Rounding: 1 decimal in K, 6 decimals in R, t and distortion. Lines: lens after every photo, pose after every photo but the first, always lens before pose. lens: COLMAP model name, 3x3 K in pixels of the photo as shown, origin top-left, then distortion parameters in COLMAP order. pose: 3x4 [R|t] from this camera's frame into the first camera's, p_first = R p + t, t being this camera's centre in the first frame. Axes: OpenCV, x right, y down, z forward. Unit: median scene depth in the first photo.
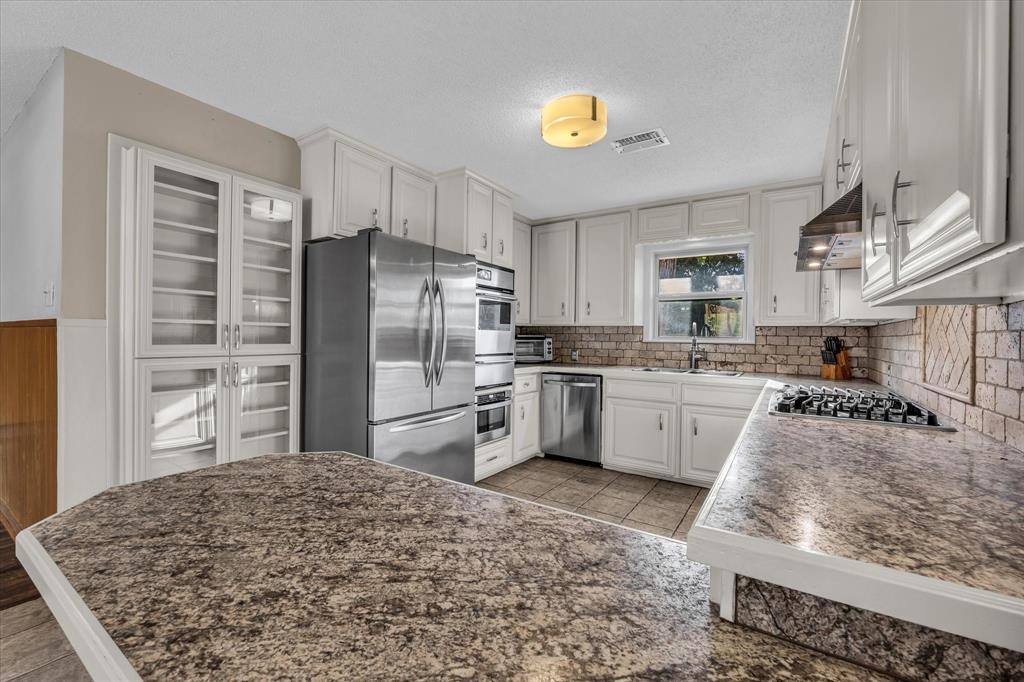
lens RADIAL K [[428.1, 0, 512.0], [0, 428.1, 341.0], [0, 0, 1]] dist [-0.011100, 0.000103]
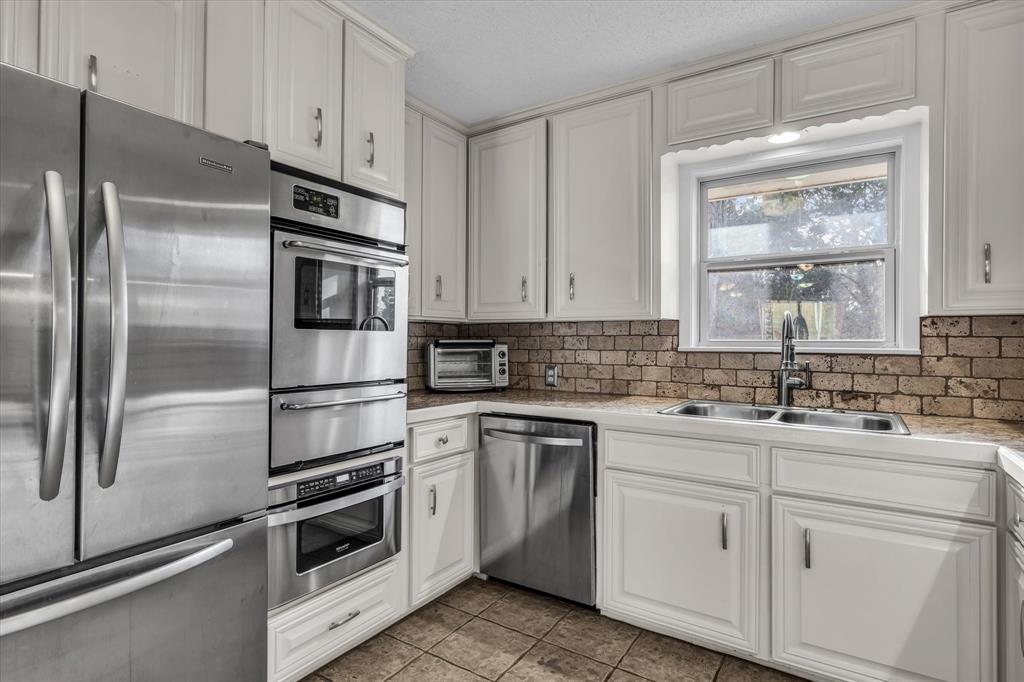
lens RADIAL K [[530.2, 0, 512.0], [0, 530.2, 341.0], [0, 0, 1]] dist [0.000808, -0.000127]
pose [[0.999942, -0.009531, 0.004925, 0.117642], [0.009577, 0.999911, -0.009330, -0.006372], [-0.004836, 0.009377, 0.999944, 0.415404]]
